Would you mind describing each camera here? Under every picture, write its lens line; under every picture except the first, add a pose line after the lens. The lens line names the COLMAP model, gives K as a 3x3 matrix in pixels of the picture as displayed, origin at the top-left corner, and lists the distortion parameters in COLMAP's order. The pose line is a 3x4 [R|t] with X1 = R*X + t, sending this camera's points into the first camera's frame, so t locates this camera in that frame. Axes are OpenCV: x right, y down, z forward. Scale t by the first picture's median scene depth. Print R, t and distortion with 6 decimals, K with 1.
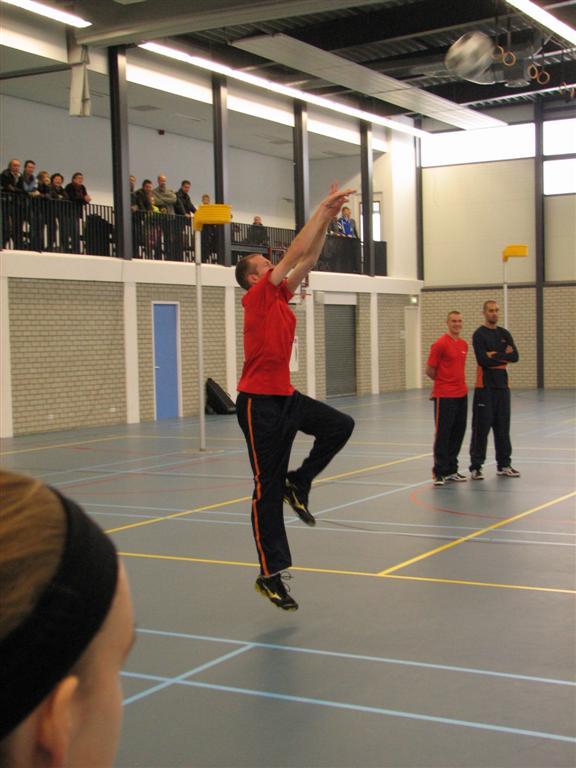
lens RADIAL K [[1218.8, 0, 288.0], [0, 1218.8, 384.0], [0, 0, 1]] dist [0.028477, 0.122680]
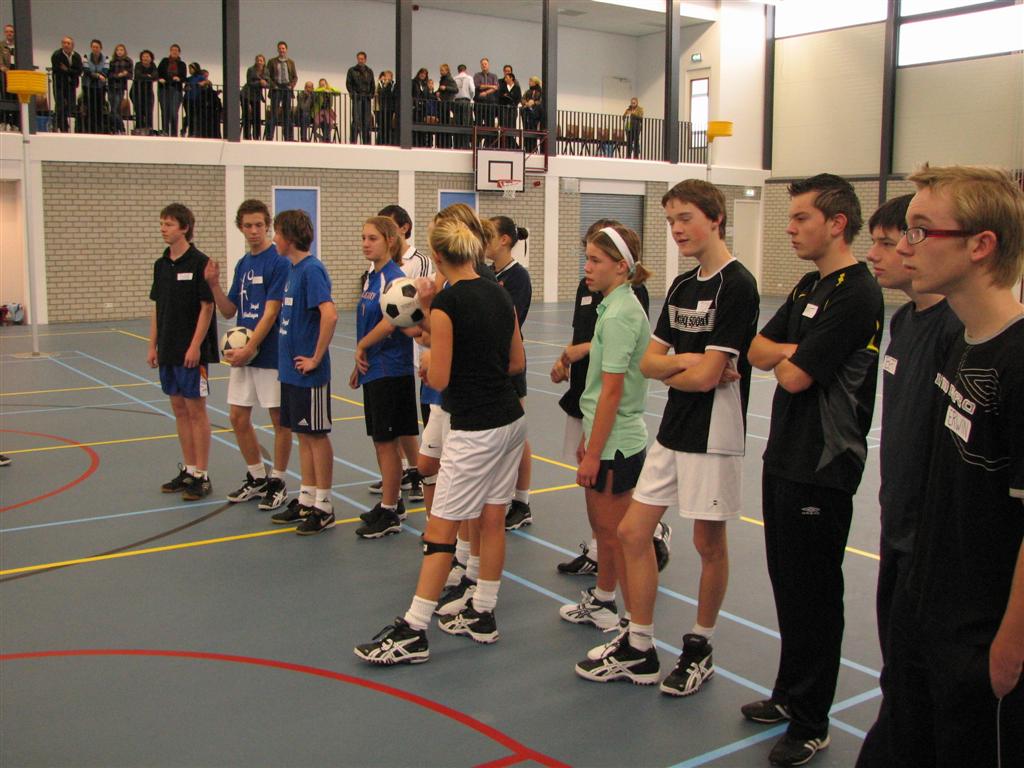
lens RADIAL K [[1099.7, 0, 512.0], [0, 1099.7, 384.0], [0, 0, 1]] dist [-0.180569, 0.207682]
pose [[0.903501, 0.076935, -0.421623, 0.352874], [-0.036860, 0.994060, 0.102402, -0.007969], [0.426997, -0.076980, 0.900970, 0.276695]]
